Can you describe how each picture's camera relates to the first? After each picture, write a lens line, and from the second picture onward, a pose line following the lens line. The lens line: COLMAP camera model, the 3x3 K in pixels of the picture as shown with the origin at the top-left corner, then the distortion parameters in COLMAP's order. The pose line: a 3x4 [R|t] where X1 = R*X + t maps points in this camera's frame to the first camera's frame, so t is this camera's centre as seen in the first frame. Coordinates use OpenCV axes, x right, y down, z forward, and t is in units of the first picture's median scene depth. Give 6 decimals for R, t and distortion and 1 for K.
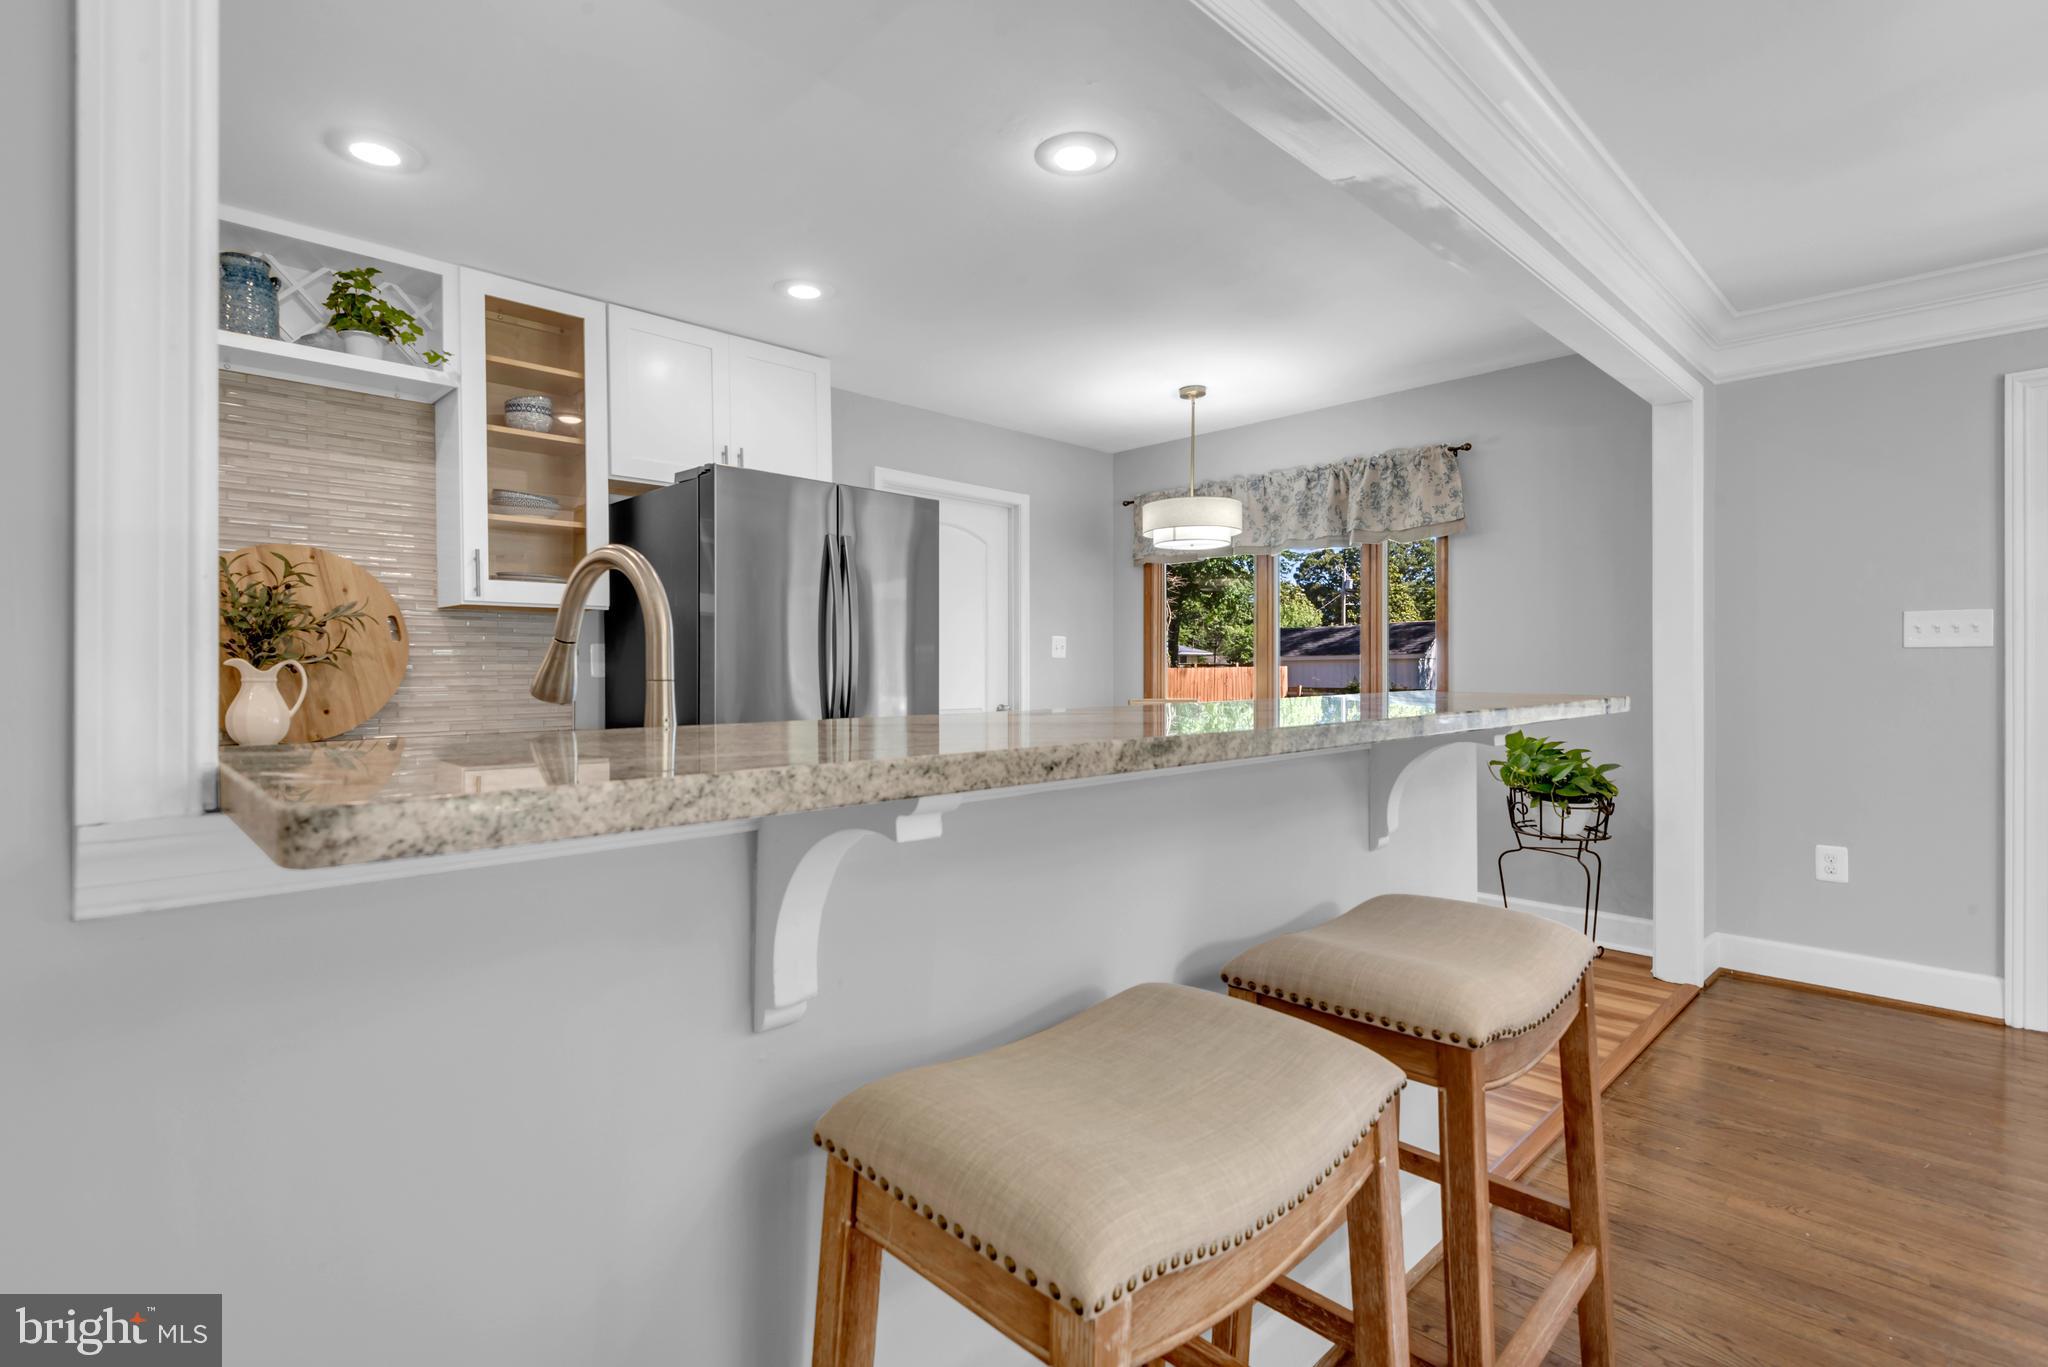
lens RADIAL K [[931.8, 0, 1026.6], [0, 931.8, 670.9], [0, 0, 1]] dist [0.037257, -0.019832]
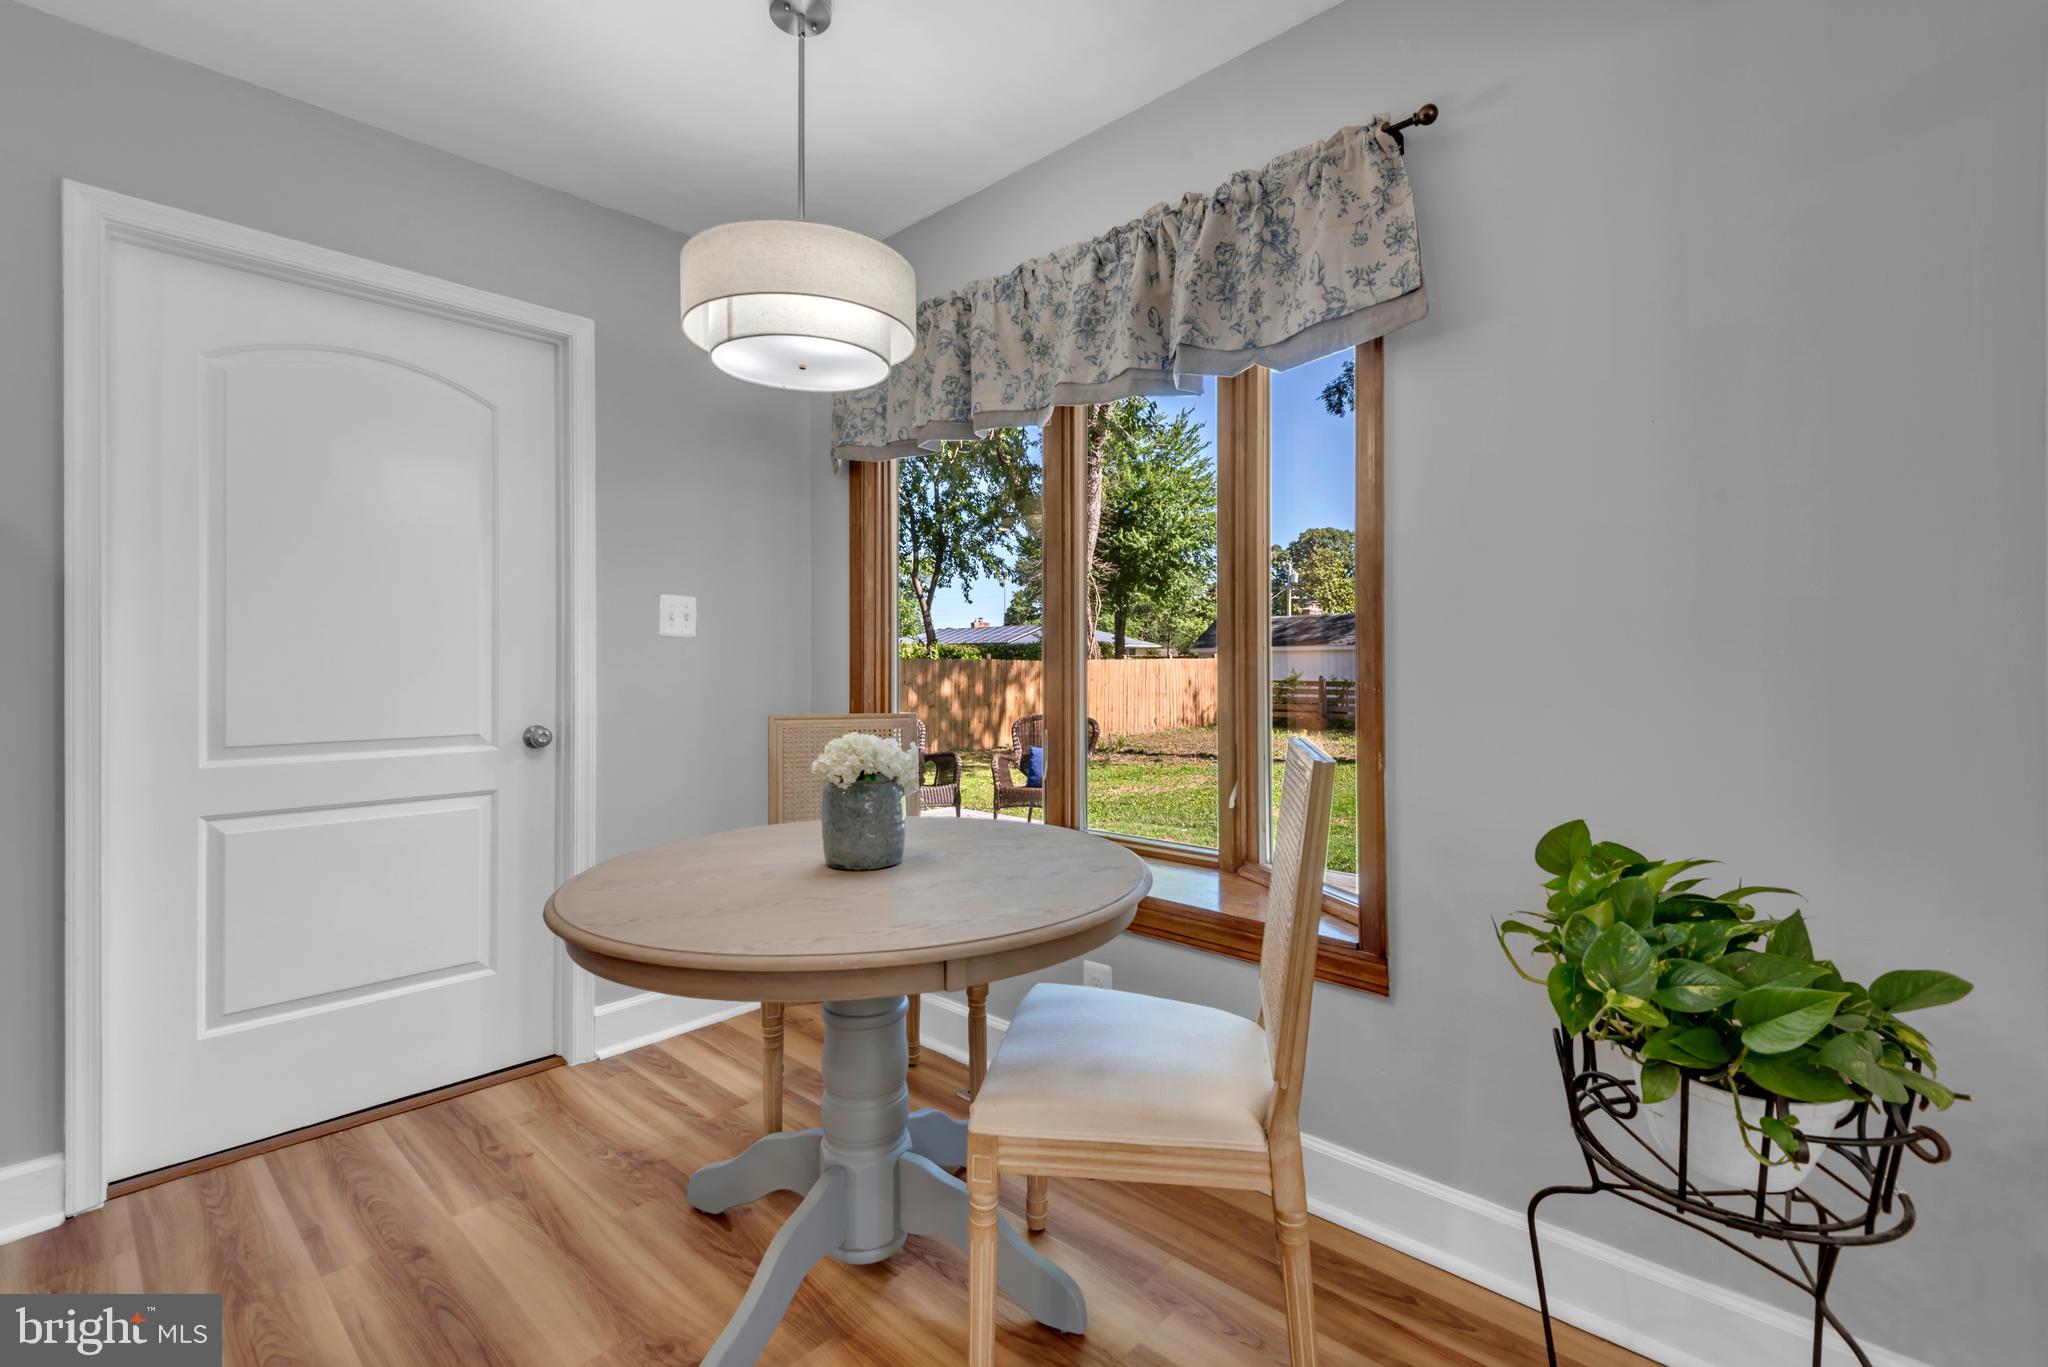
lens RADIAL K [[918.3, 0, 1023.2], [0, 918.3, 658.0], [0, 0, 1]] dist [0.038626, -0.018677]
pose [[0.998991, -0.001194, 0.044898, 0.257633], [0.001440, 0.999984, -0.005451, 0.002027], [-0.044891, 0.005510, 0.998977, 0.567447]]
